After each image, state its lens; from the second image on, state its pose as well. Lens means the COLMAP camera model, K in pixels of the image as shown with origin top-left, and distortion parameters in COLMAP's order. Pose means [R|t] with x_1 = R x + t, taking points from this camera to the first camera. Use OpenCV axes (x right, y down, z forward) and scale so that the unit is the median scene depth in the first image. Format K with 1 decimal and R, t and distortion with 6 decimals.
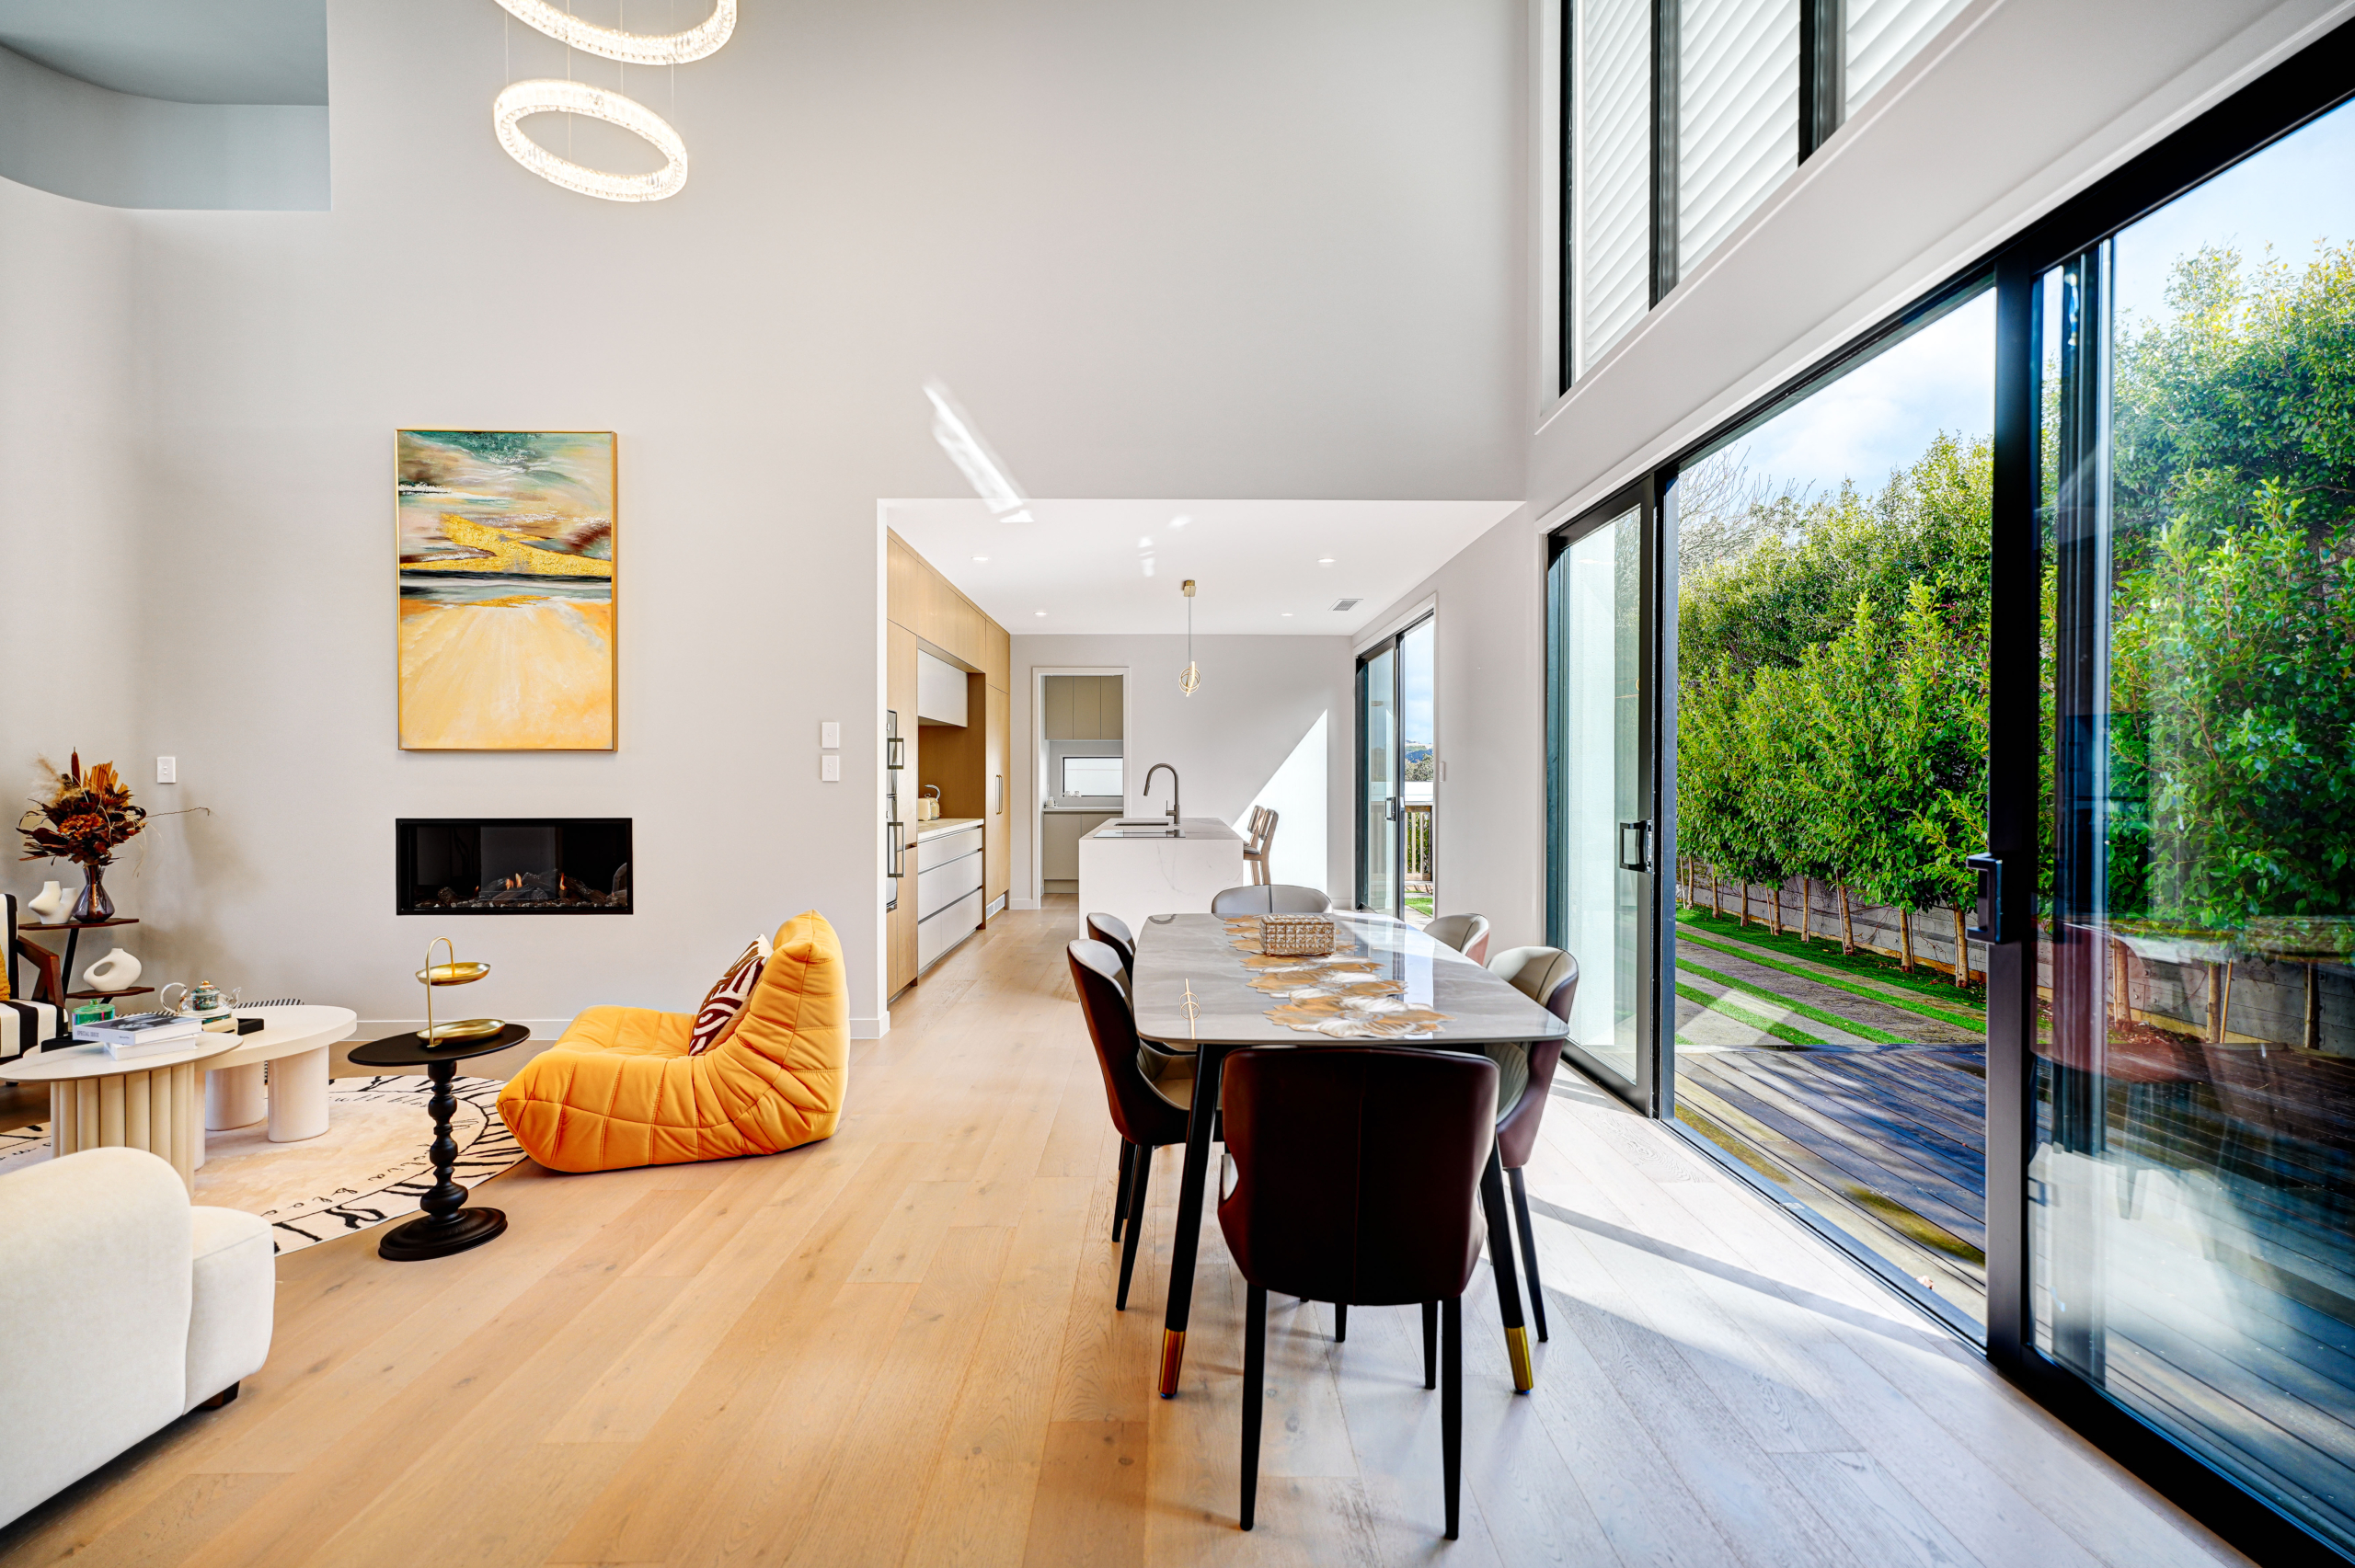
lens RADIAL K [[1051.3, 0, 1177.5], [0, 1051.3, 784.0], [0, 0, 1]] dist [-0.000795, 0.005799]
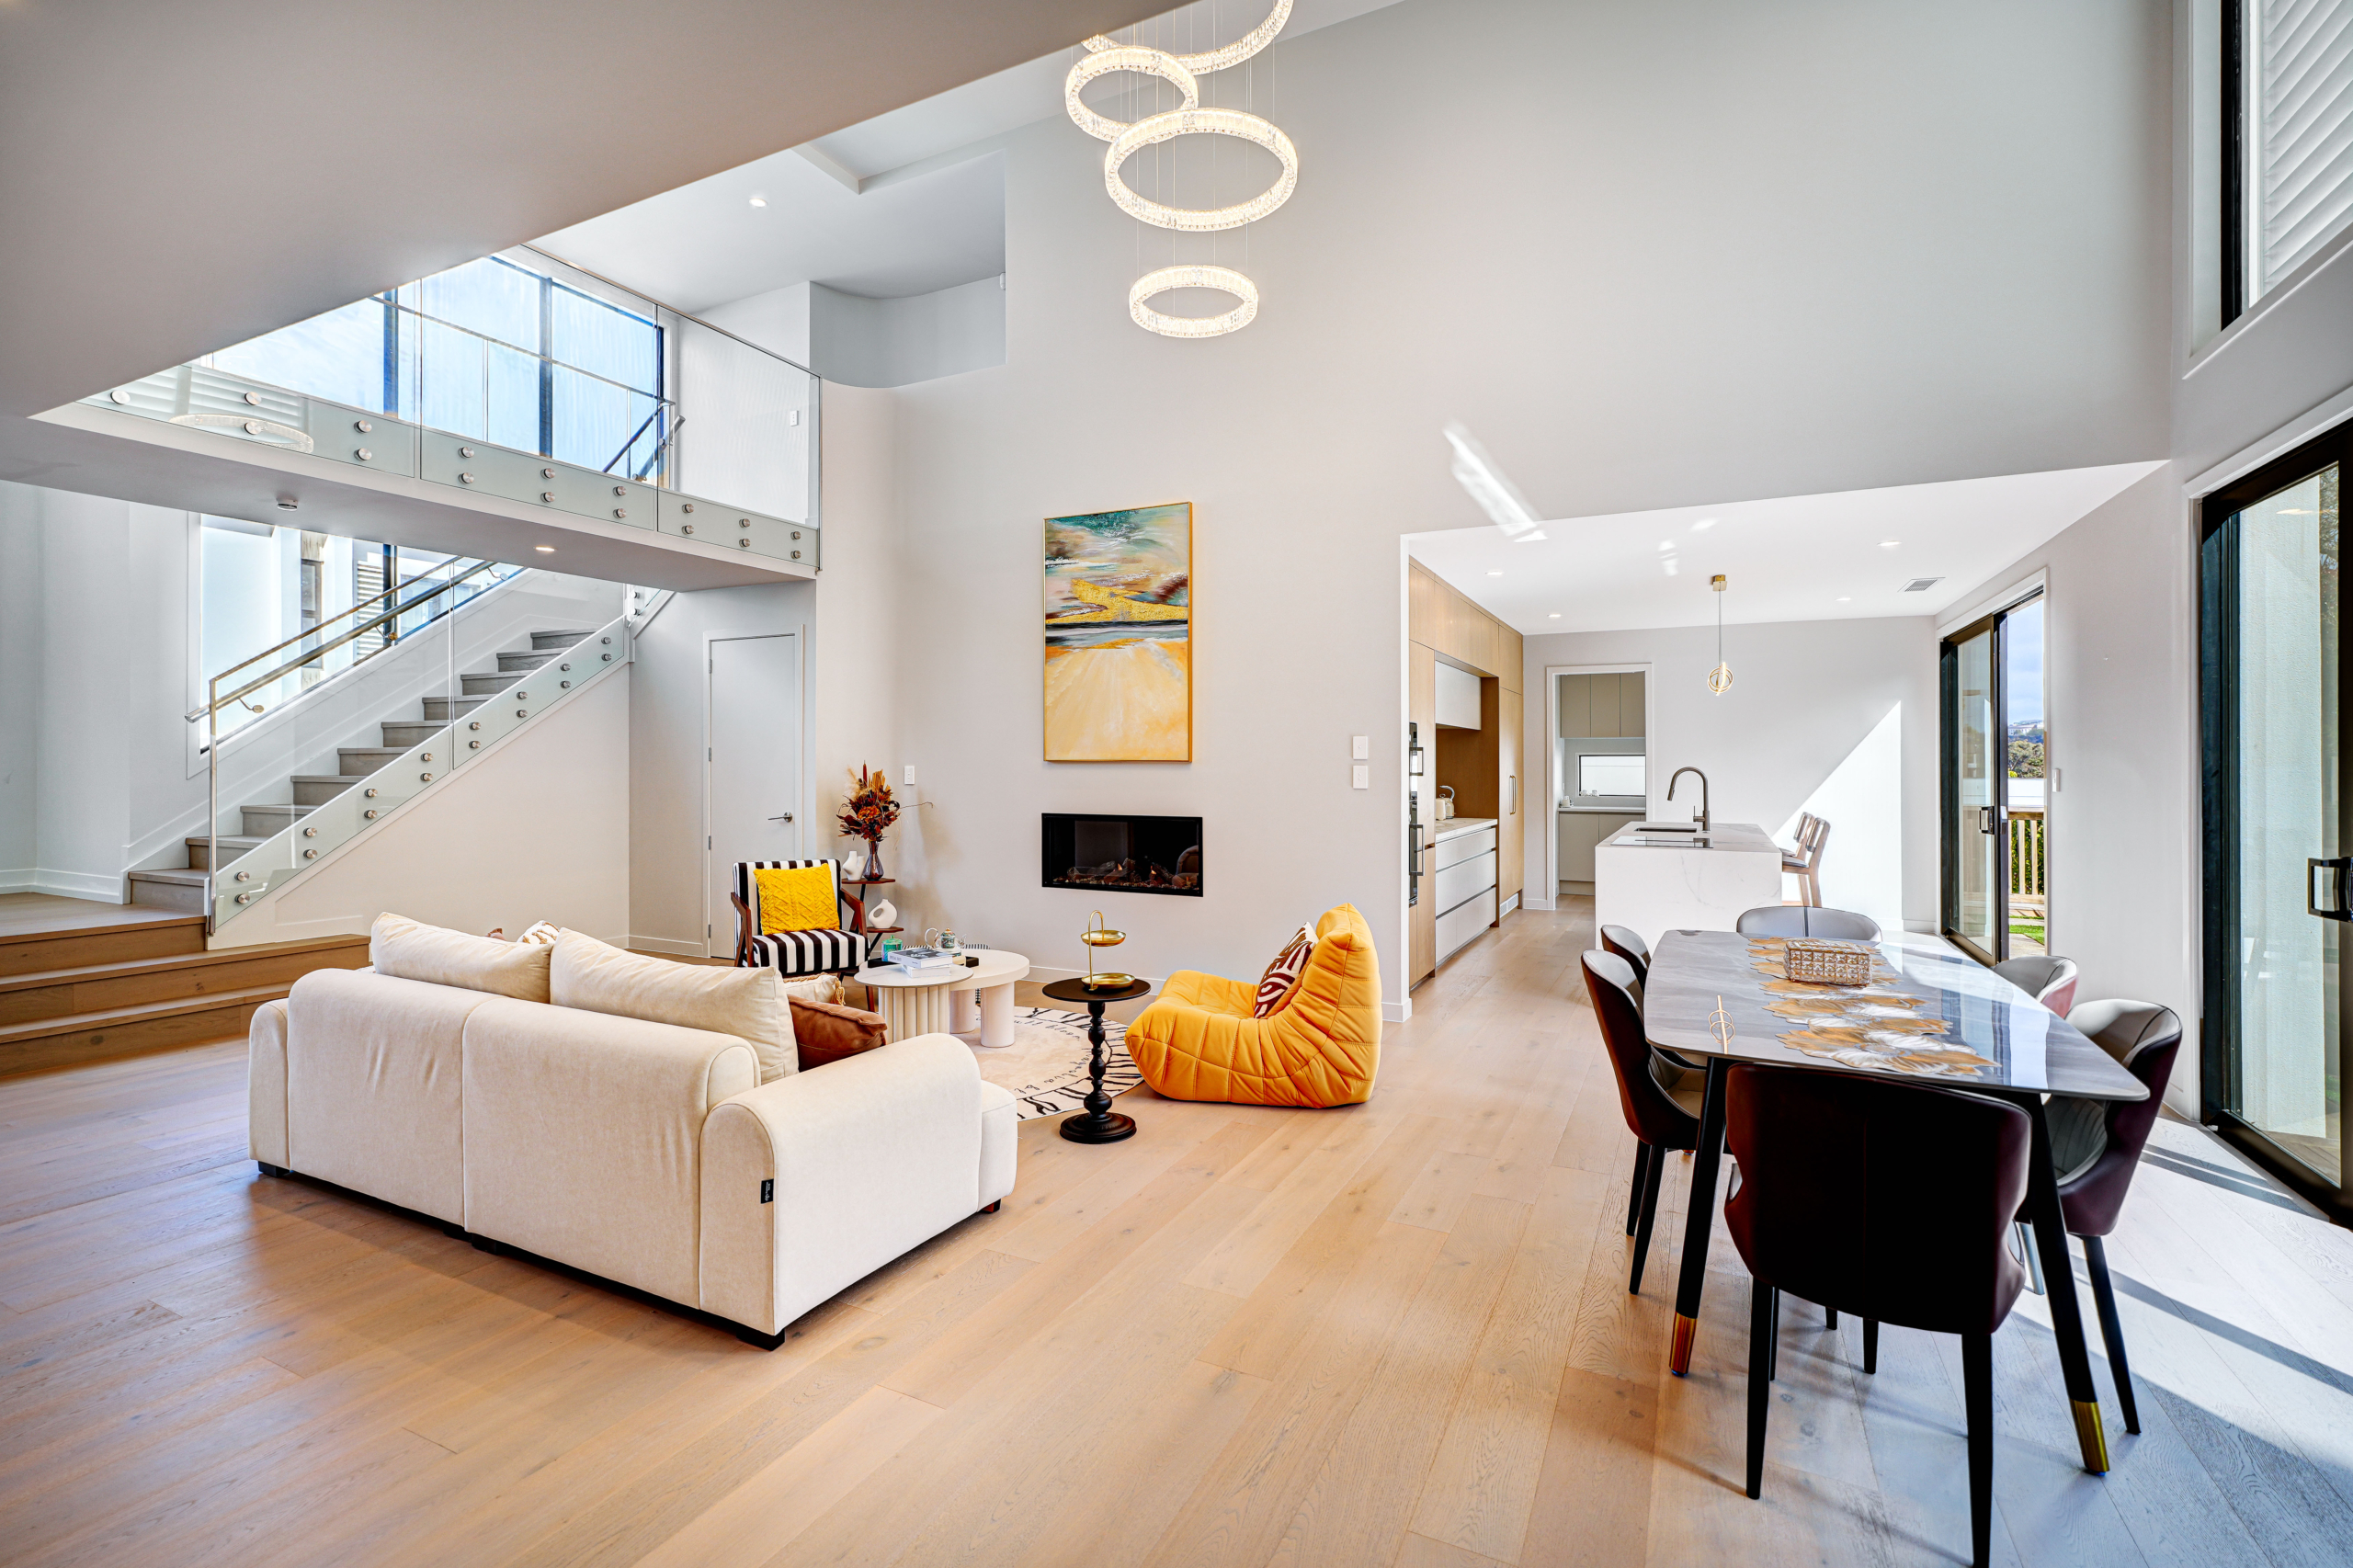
lens RADIAL K [[1049.1, 0, 1185.2], [0, 1049.1, 749.5], [0, 0, 1]] dist [-0.003360, 0.005437]
pose [[0.892319, -0.004747, -0.451381, 0.016265], [-0.005886, 0.999737, -0.022149, -0.026201], [0.451367, 0.022421, 0.892057, -0.130220]]
